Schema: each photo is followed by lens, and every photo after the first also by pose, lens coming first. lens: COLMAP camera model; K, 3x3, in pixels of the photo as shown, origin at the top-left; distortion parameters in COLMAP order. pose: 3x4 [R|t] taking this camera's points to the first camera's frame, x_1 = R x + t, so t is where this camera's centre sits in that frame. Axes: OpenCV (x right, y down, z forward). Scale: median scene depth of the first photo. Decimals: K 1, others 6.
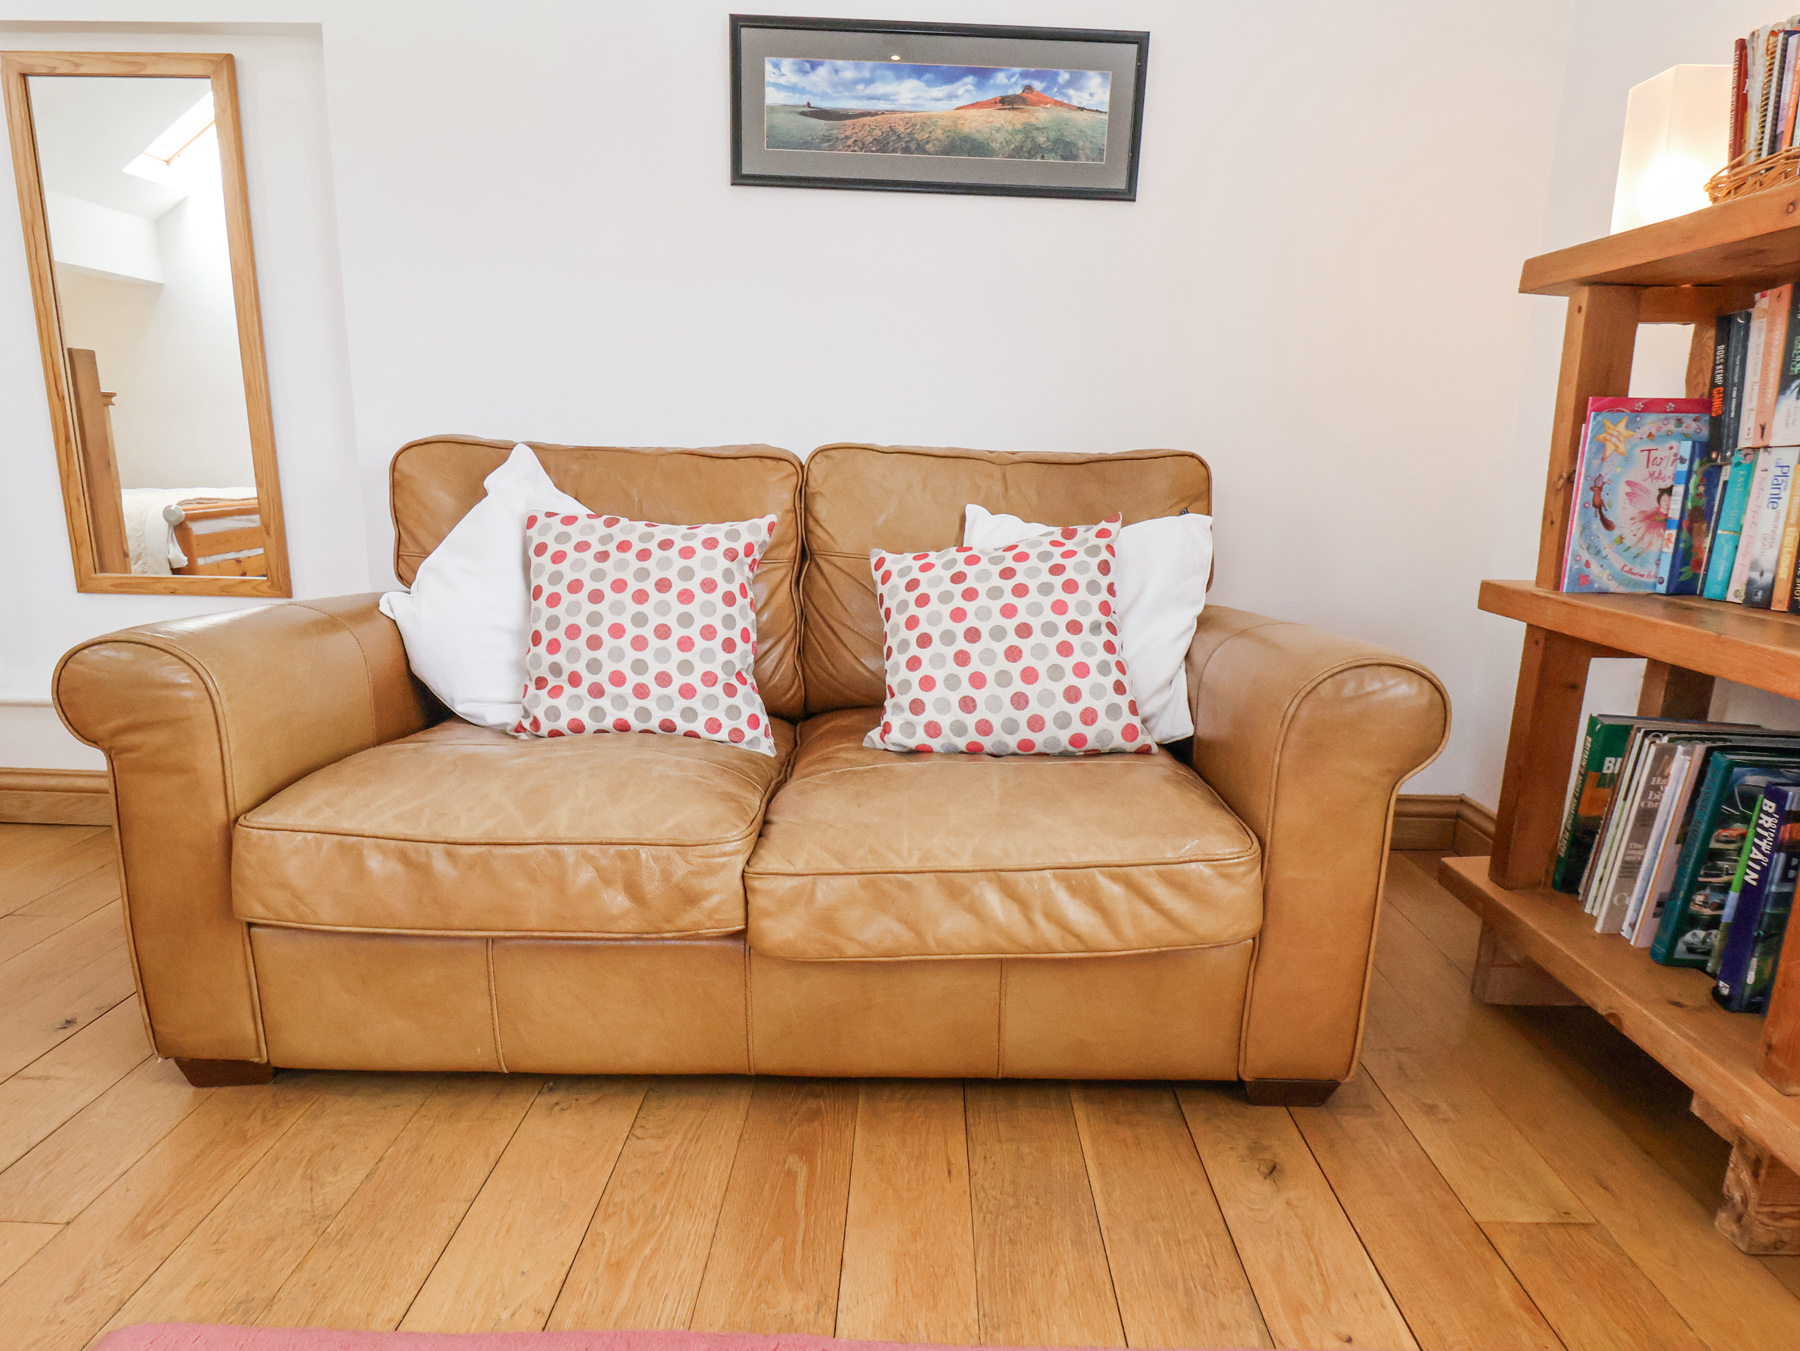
lens RADIAL K [[1053.7, 0, 902.7], [0, 1053.7, 697.4], [0, 0, 1]] dist [0.000997, -0.001074]
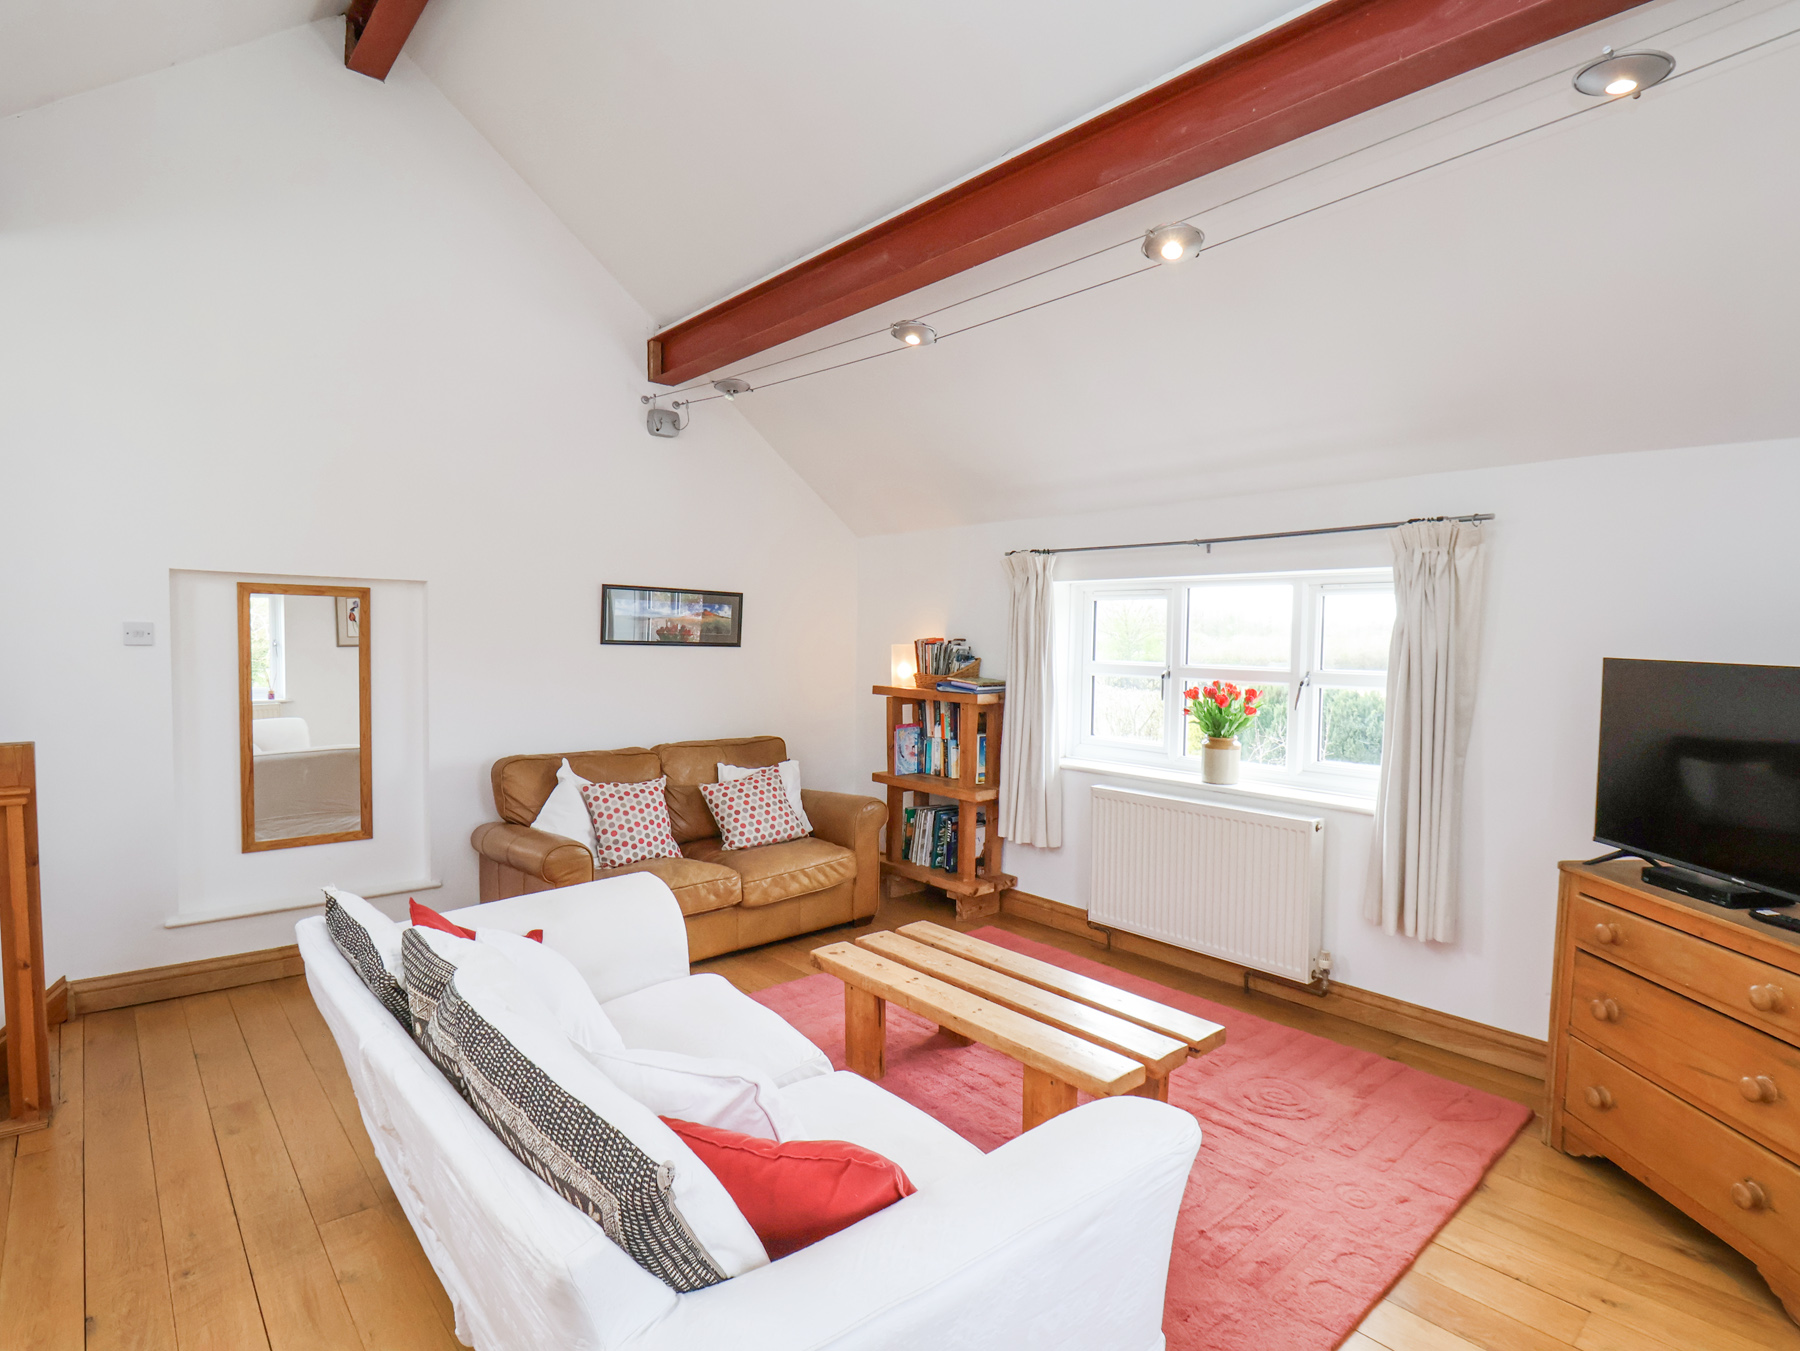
lens RADIAL K [[944.0, 0, 914.1], [0, 944.0, 690.0], [0, 0, 1]] dist [0.001103, -0.012826]
pose [[0.740788, -0.048814, 0.669963, -1.493020], [0.153188, 0.983352, -0.097736, -0.060120], [-0.654038, 0.175032, 0.735933, -1.492447]]
